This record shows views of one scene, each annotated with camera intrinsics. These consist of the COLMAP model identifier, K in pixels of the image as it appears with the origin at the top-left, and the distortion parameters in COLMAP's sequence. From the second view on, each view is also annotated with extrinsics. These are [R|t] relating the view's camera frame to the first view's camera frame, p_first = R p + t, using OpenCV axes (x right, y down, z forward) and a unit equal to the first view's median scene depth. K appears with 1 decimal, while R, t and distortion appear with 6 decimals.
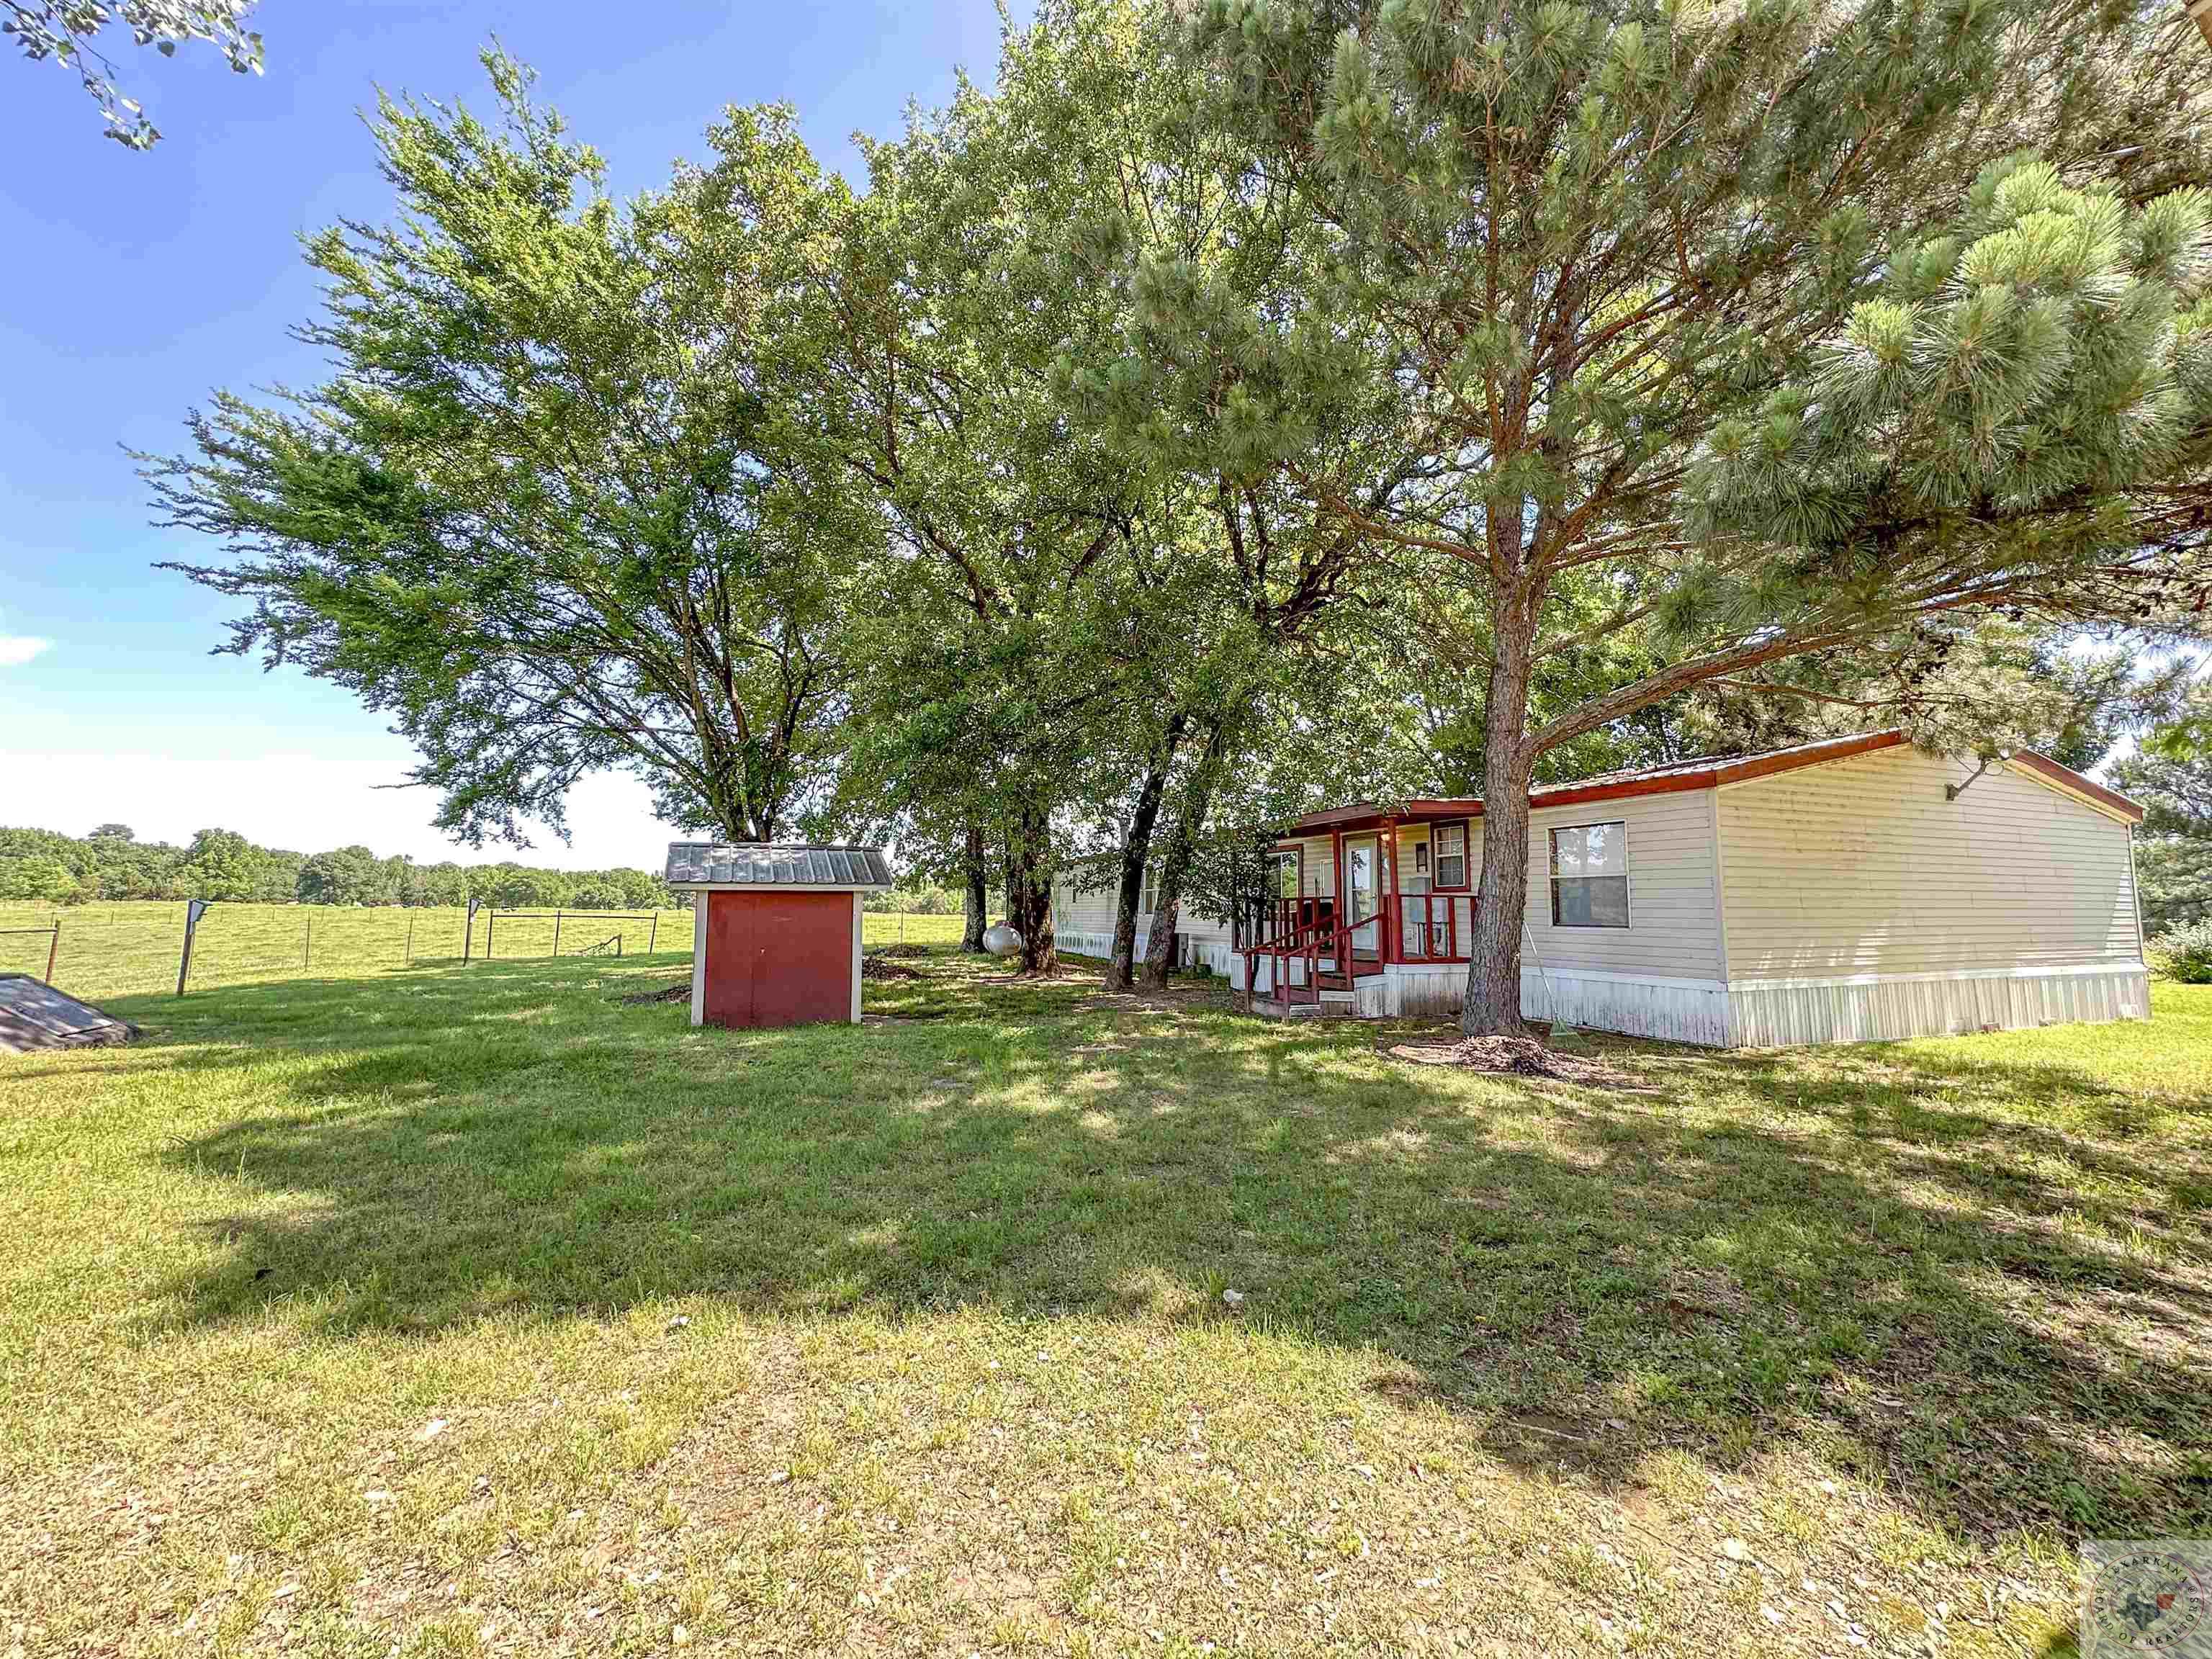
lens RADIAL K [[885.4, 0, 1109.3], [0, 885.4, 822.6], [0, 0, 1]] dist [-0.003337, 0.001103]
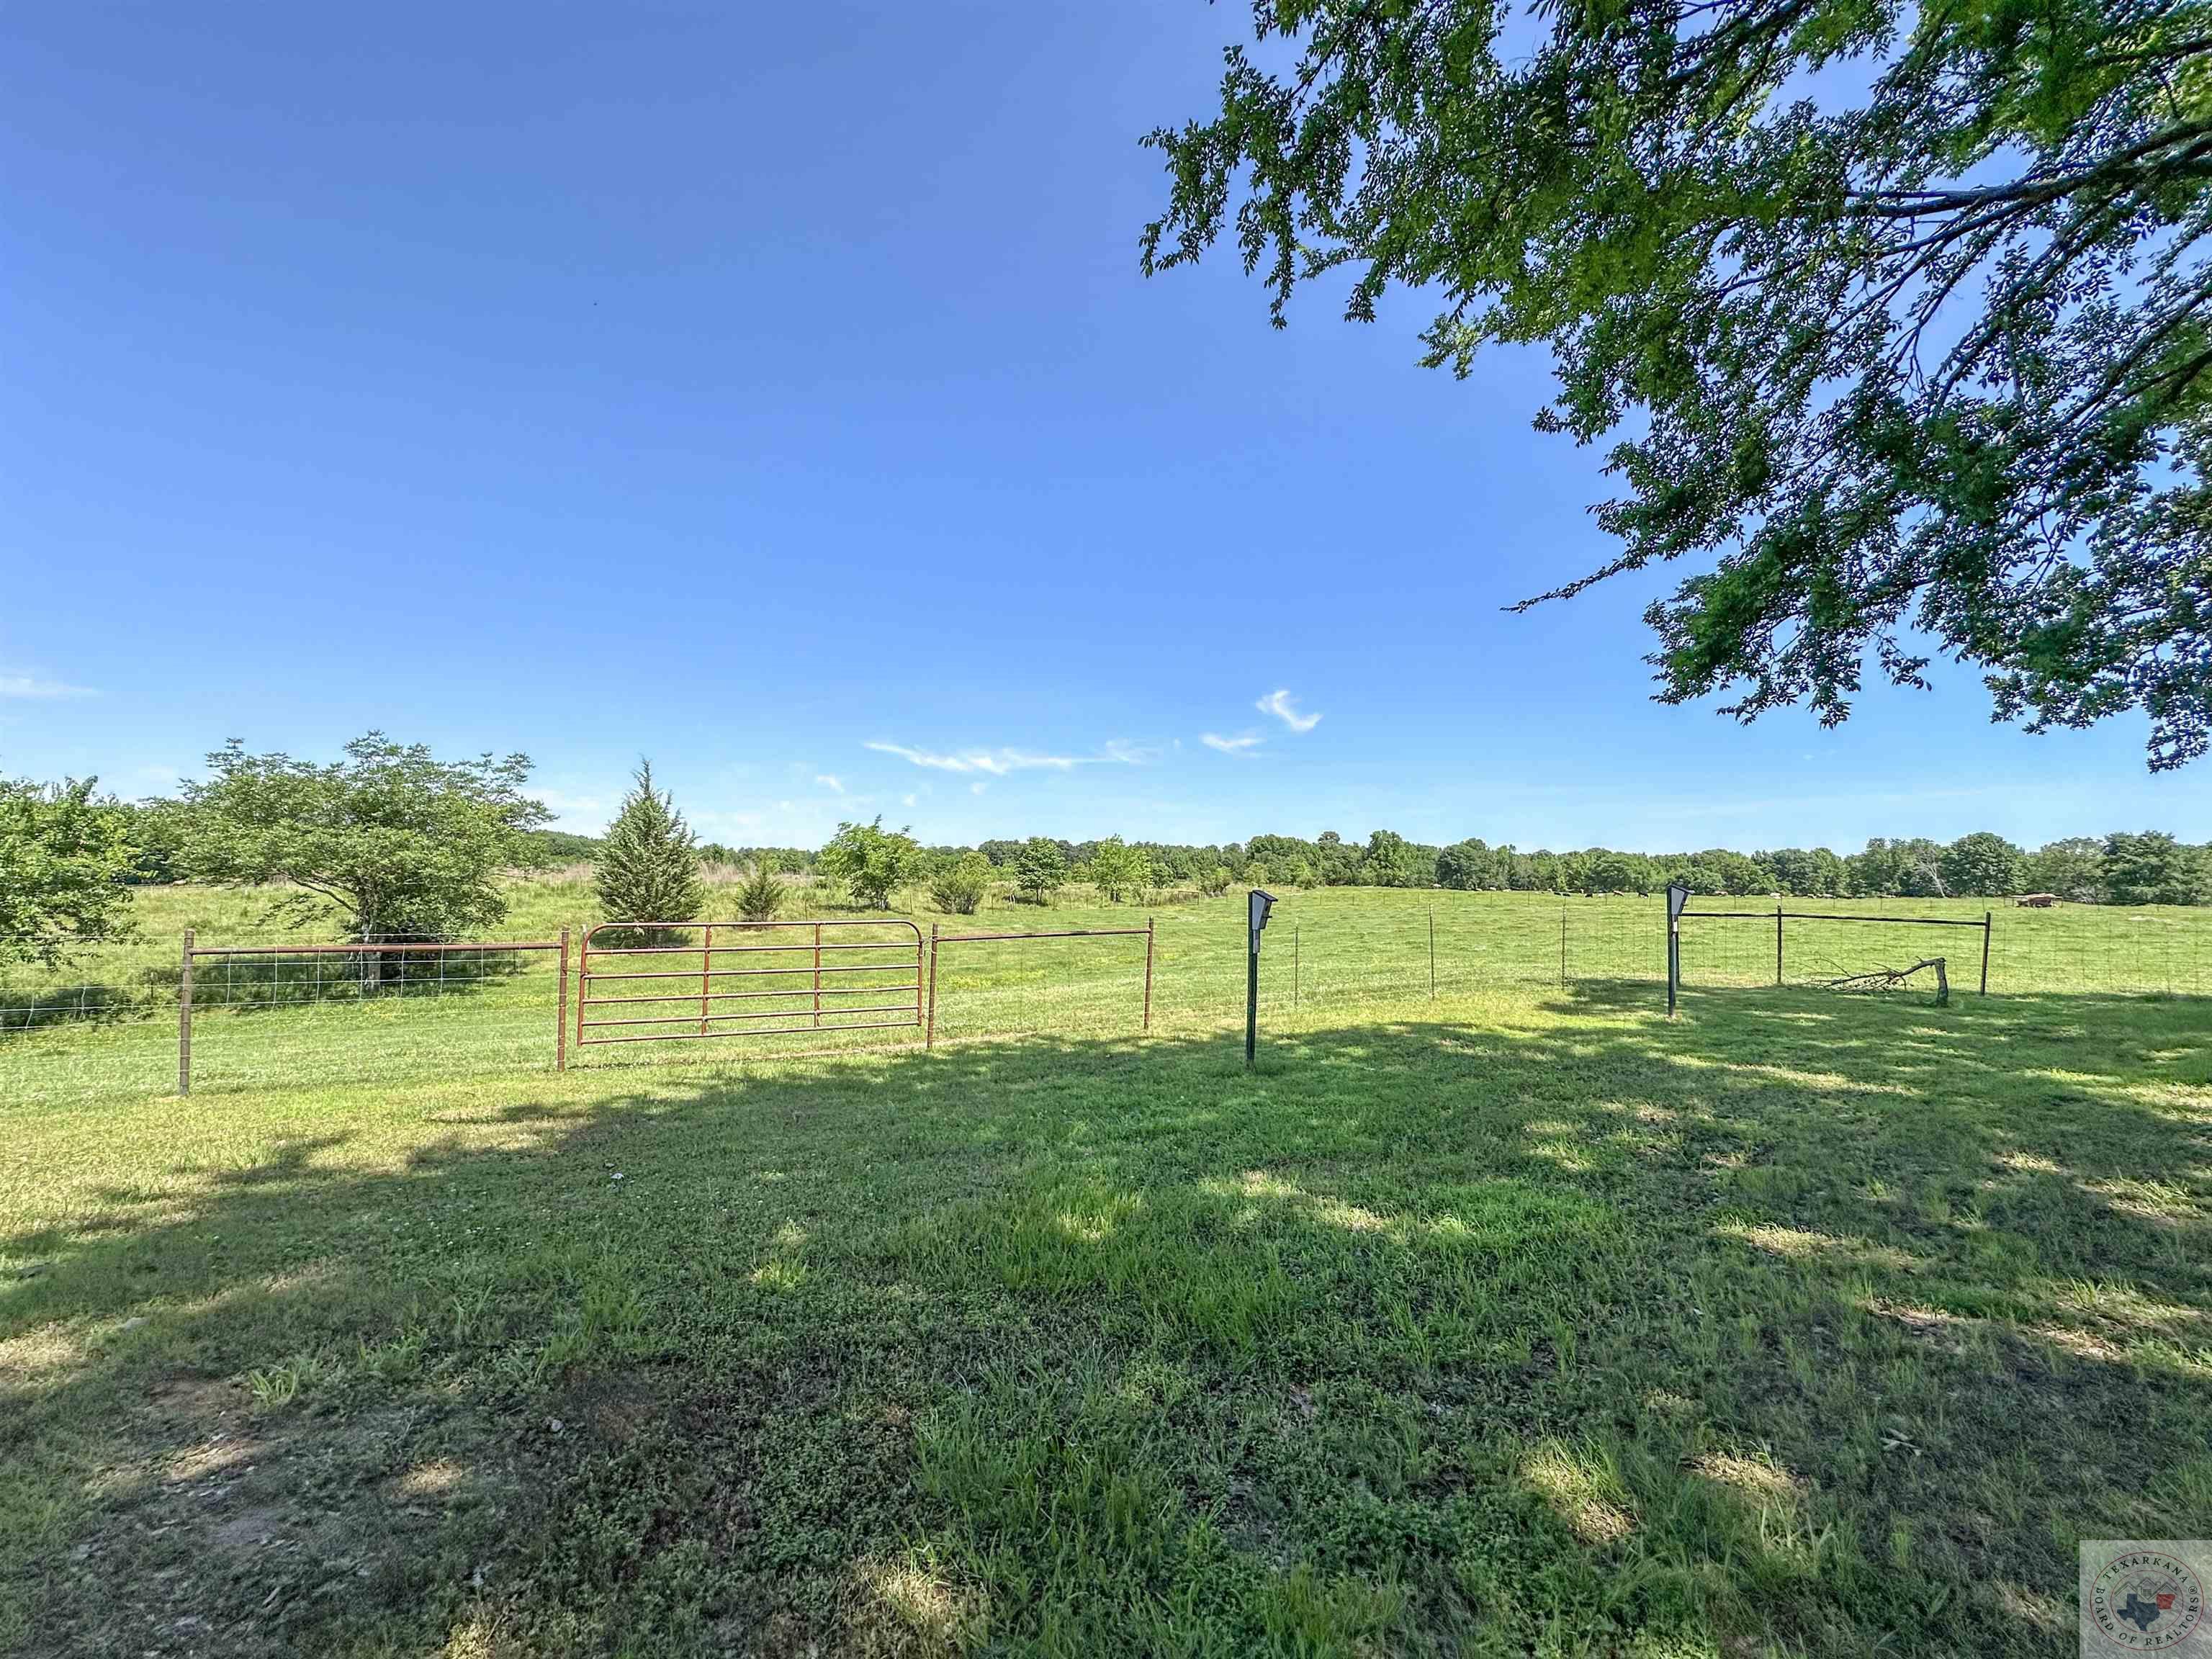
lens RADIAL K [[885.4, 0, 1110.7], [0, 885.4, 834.8], [0, 0, 1]] dist [-0.003337, 0.001103]
pose [[0.457770, -0.050789, -0.887619, -0.748216], [0.077881, 0.996820, -0.016872, 0.071938], [0.885653, -0.061405, 0.460270, 0.857294]]
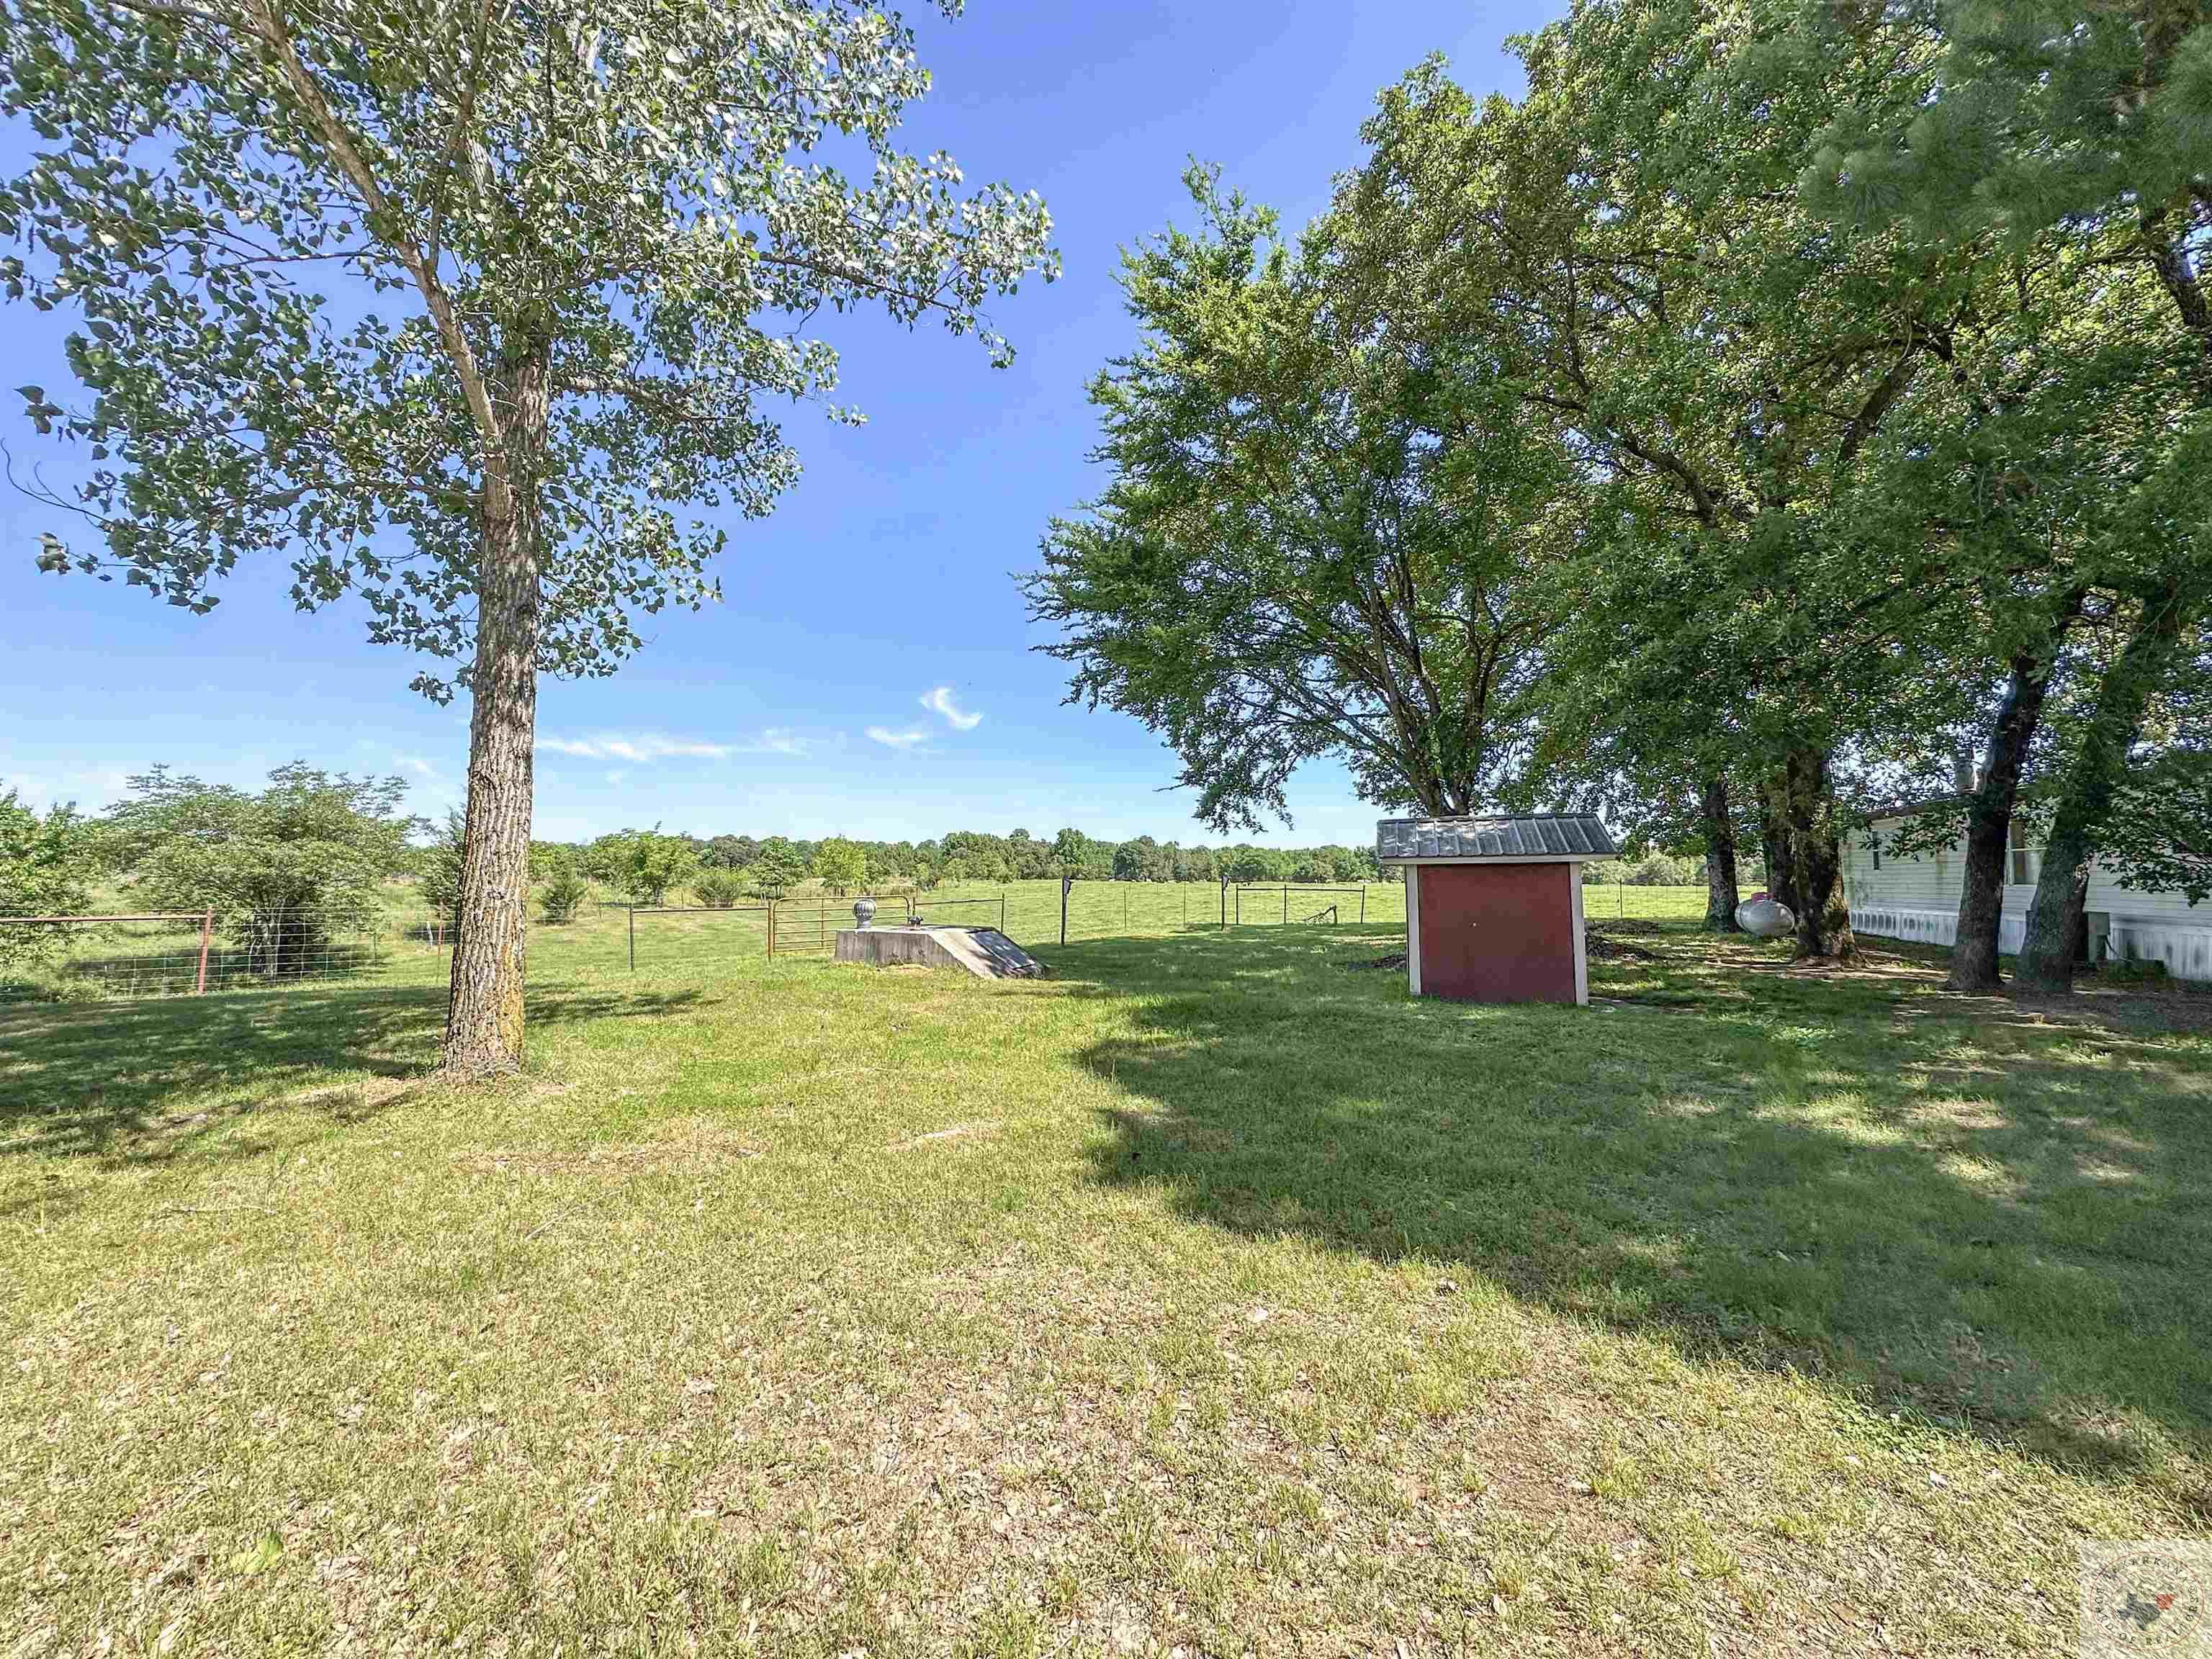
lens RADIAL K [[885.4, 0, 1104.7], [0, 885.4, 822.0], [0, 0, 1]] dist [-0.003337, 0.001103]
pose [[0.730457, -0.054161, -0.680808, -0.013508], [0.074956, 0.997186, 0.001092, -0.001288], [0.678833, -0.051828, 0.732461, 0.000327]]
